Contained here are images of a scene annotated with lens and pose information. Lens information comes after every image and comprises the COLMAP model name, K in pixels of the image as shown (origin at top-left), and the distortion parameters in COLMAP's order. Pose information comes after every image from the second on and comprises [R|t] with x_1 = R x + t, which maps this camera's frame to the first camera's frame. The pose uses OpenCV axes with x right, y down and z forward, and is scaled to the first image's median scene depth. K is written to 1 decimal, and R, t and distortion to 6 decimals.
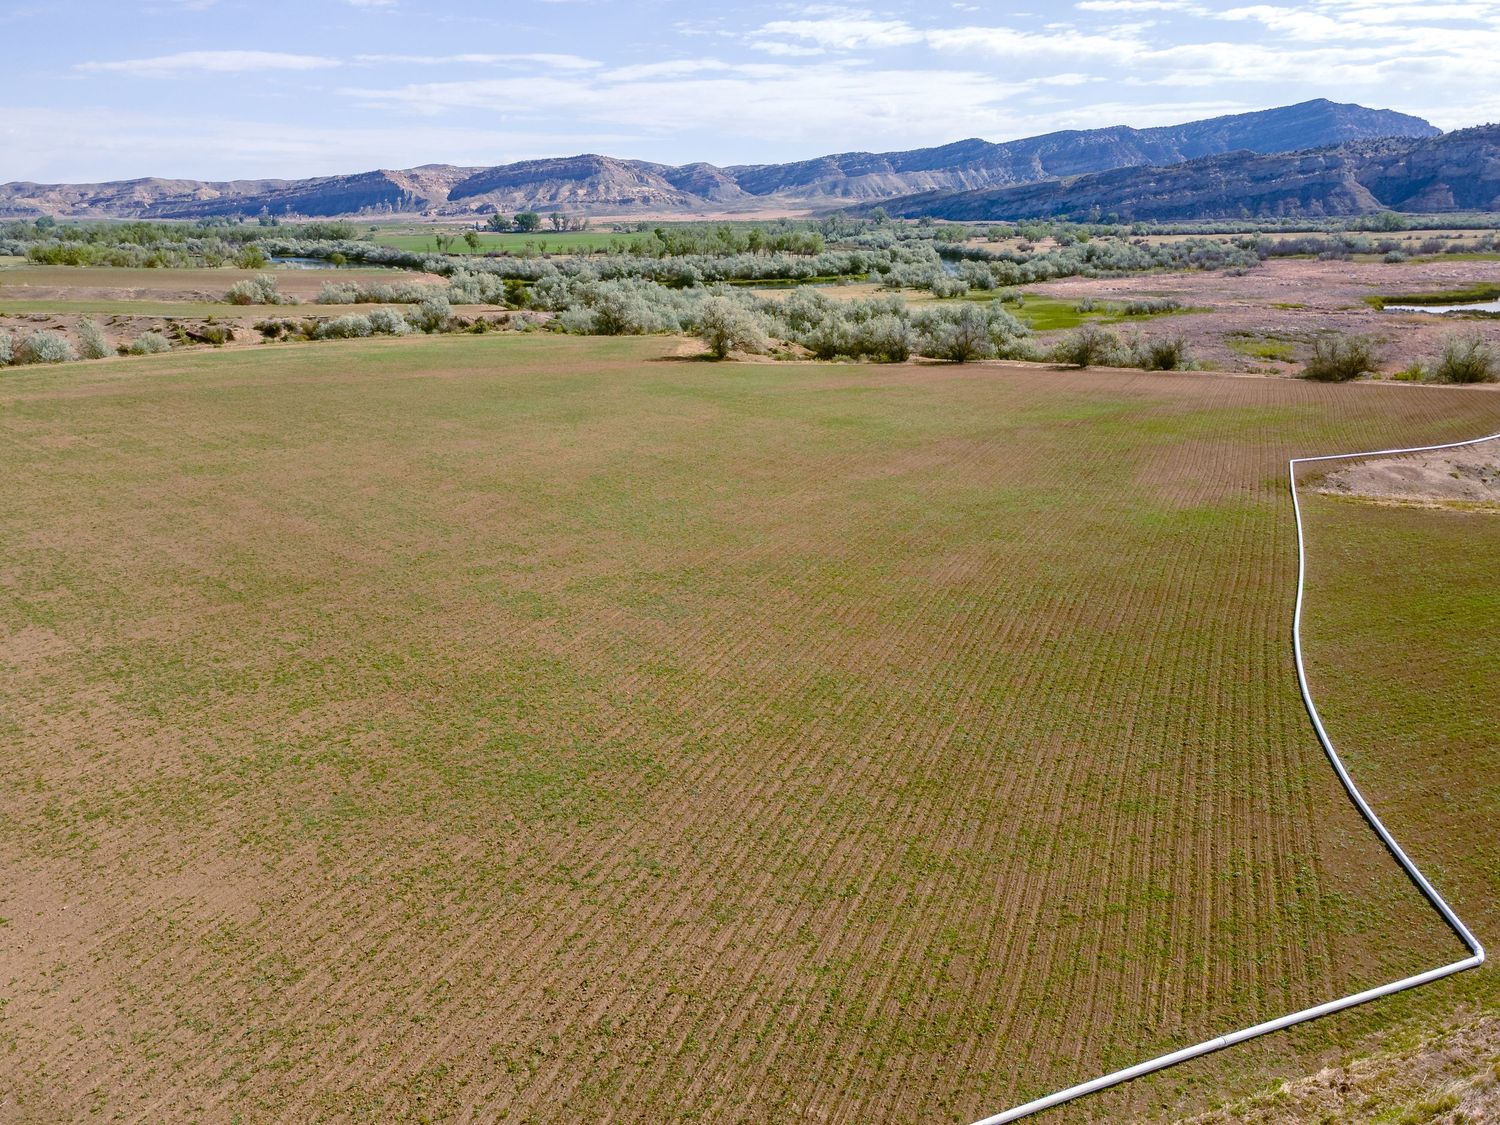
lens RADIAL K [[1092.9, 0, 751.1], [0, 1092.9, 558.7], [0, 0, 1]] dist [0.023562, 0.037084]
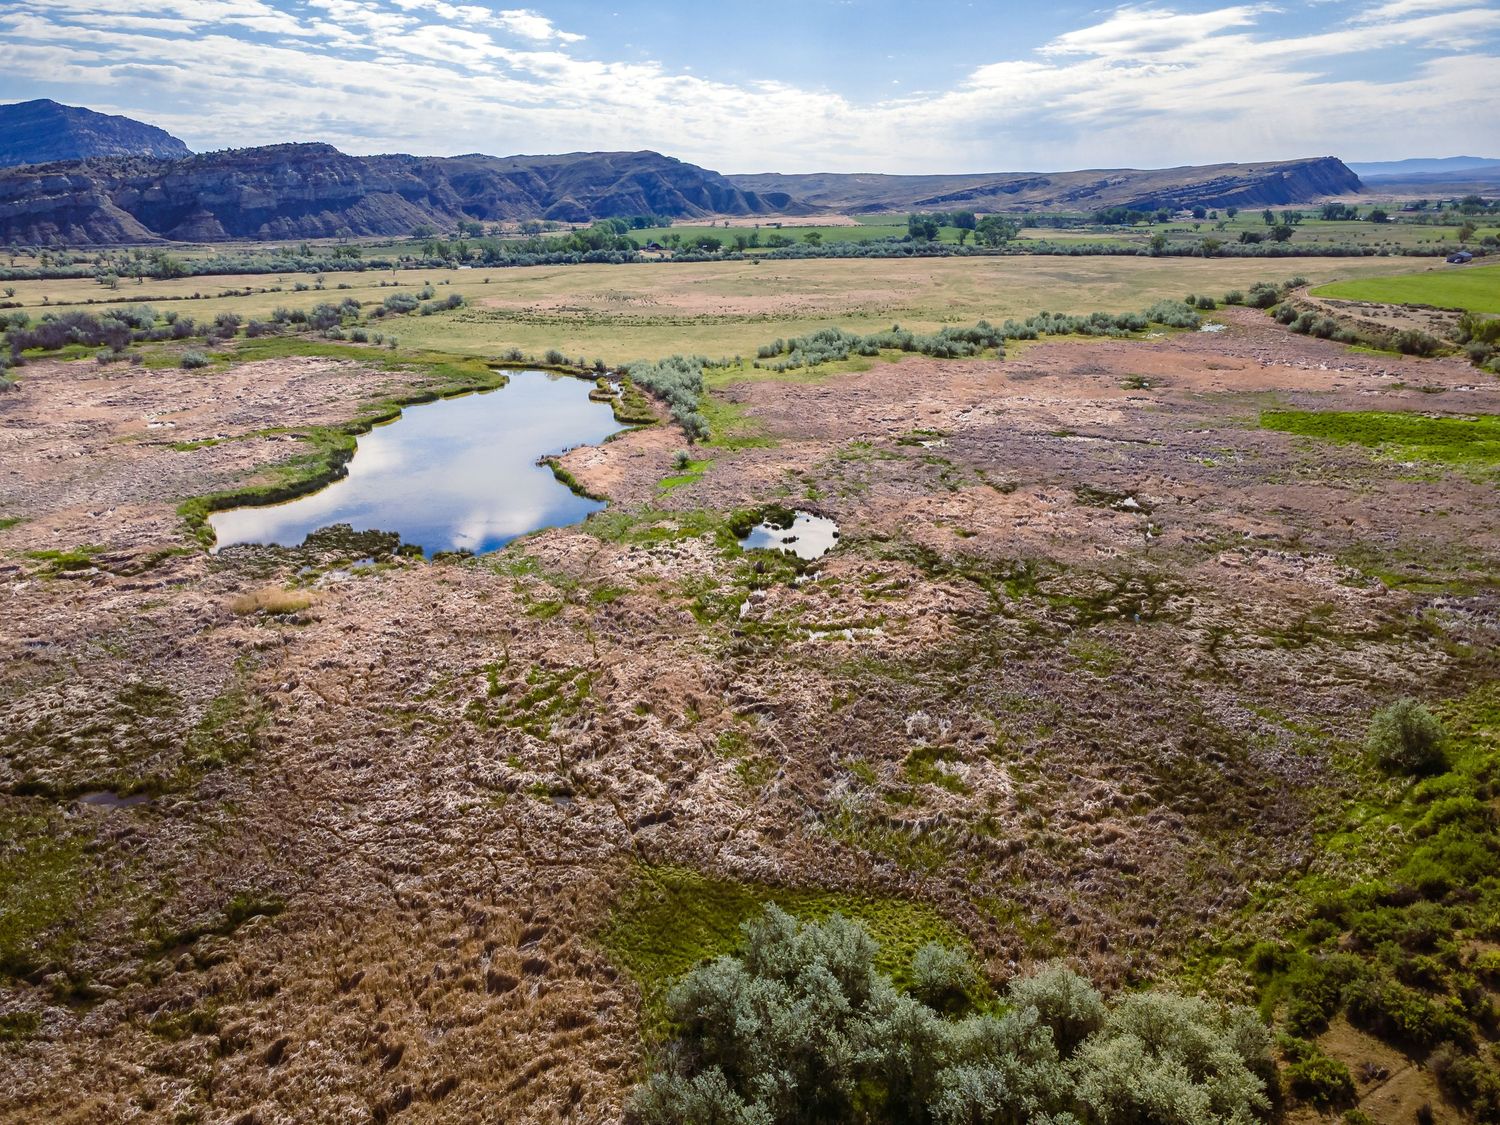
lens RADIAL K [[1092.9, 0, 754.2], [0, 1092.9, 552.2], [0, 0, 1]] dist [0.023562, 0.037084]
pose [[0.561311, -0.248721, 0.789346, 0.037440], [0.253083, 0.959668, 0.122419, -0.035258], [-0.787959, 0.131055, 0.601619, 0.057456]]
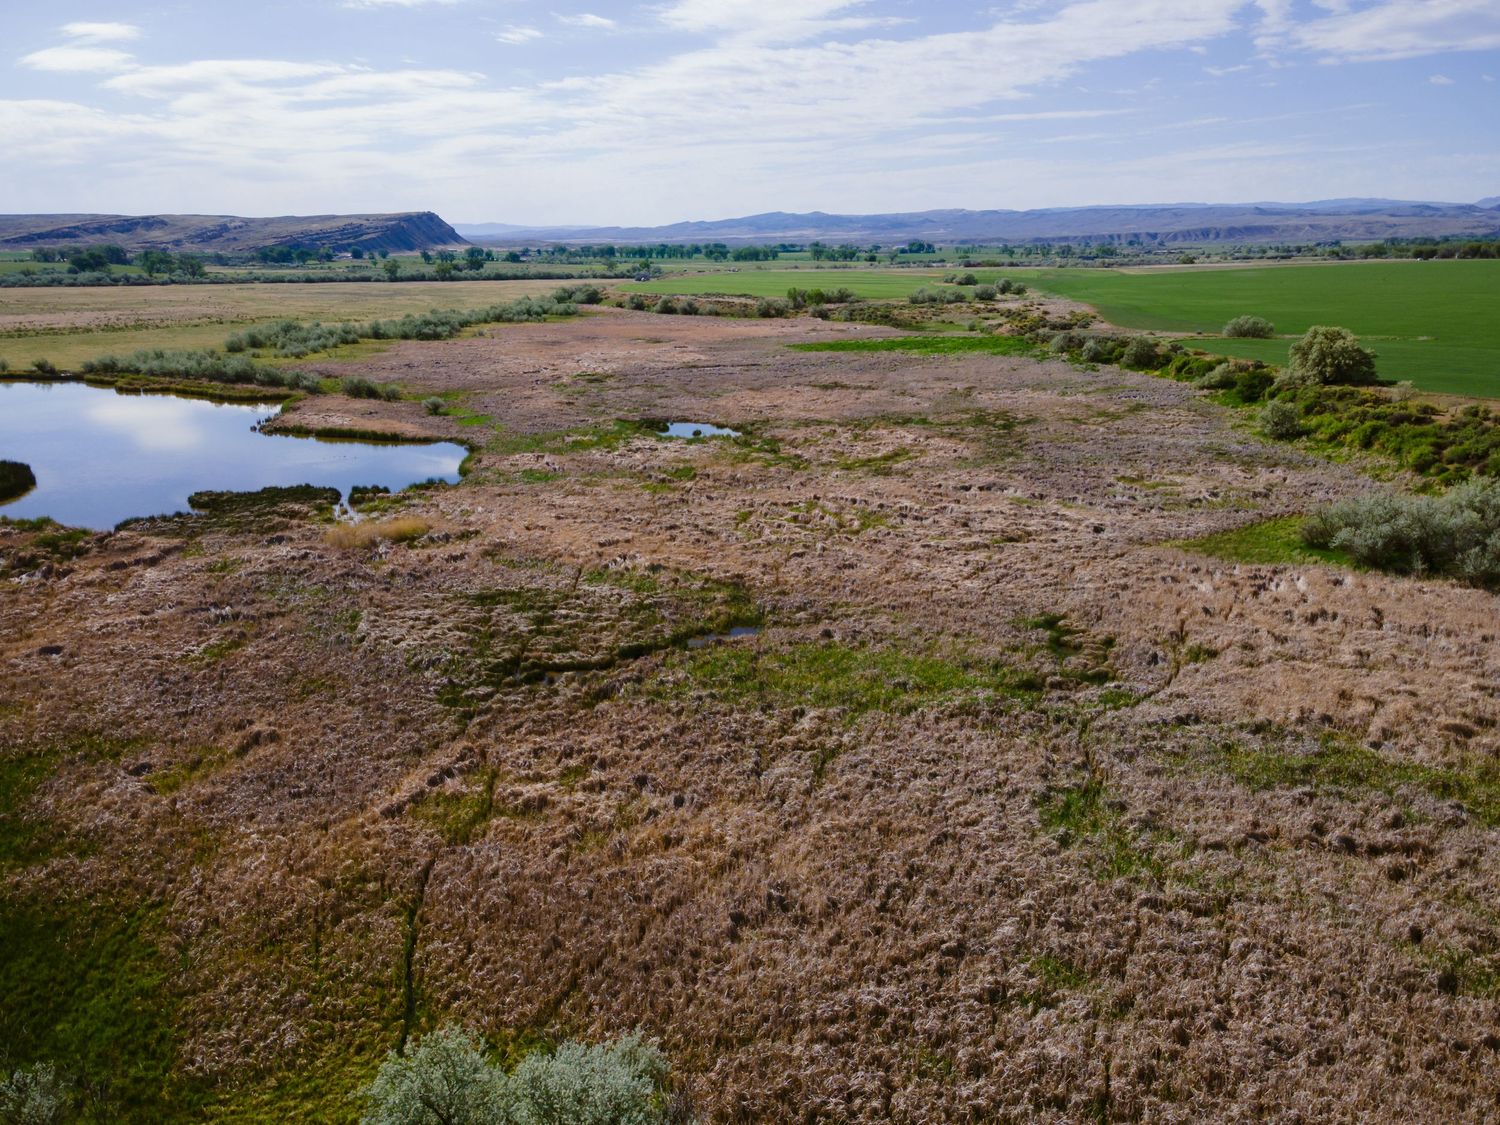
lens RADIAL K [[1092.9, 0, 753.4], [0, 1092.9, 520.7], [0, 0, 1]] dist [0.023562, 0.037084]
pose [[-0.172451, -0.227833, 0.958307, 0.011404], [0.304632, 0.912852, 0.271846, -0.043145], [-0.936729, 0.338811, -0.088017, 0.124634]]
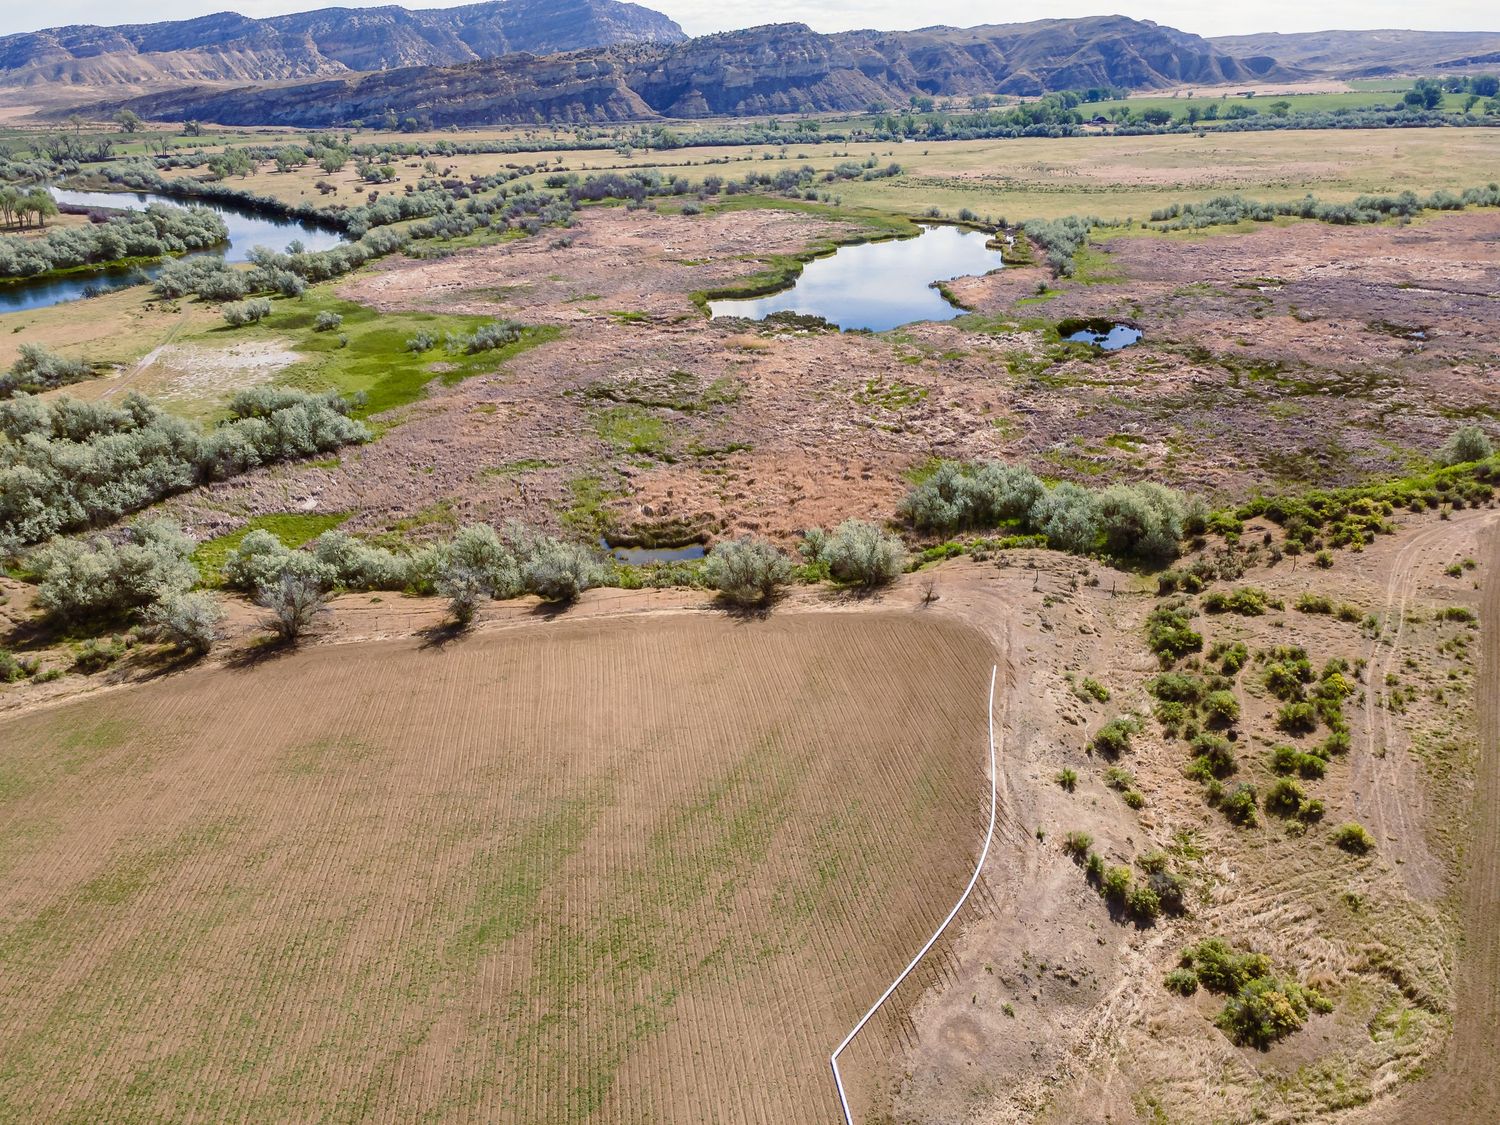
lens RADIAL K [[1092.9, 0, 753.6], [0, 1092.9, 554.2], [0, 0, 1]] dist [0.023562, 0.037084]
pose [[0.832346, -0.225144, 0.506468, 0.007829], [0.177614, 0.973939, 0.141055, -0.023668], [-0.525027, -0.027450, 0.850643, 0.020628]]
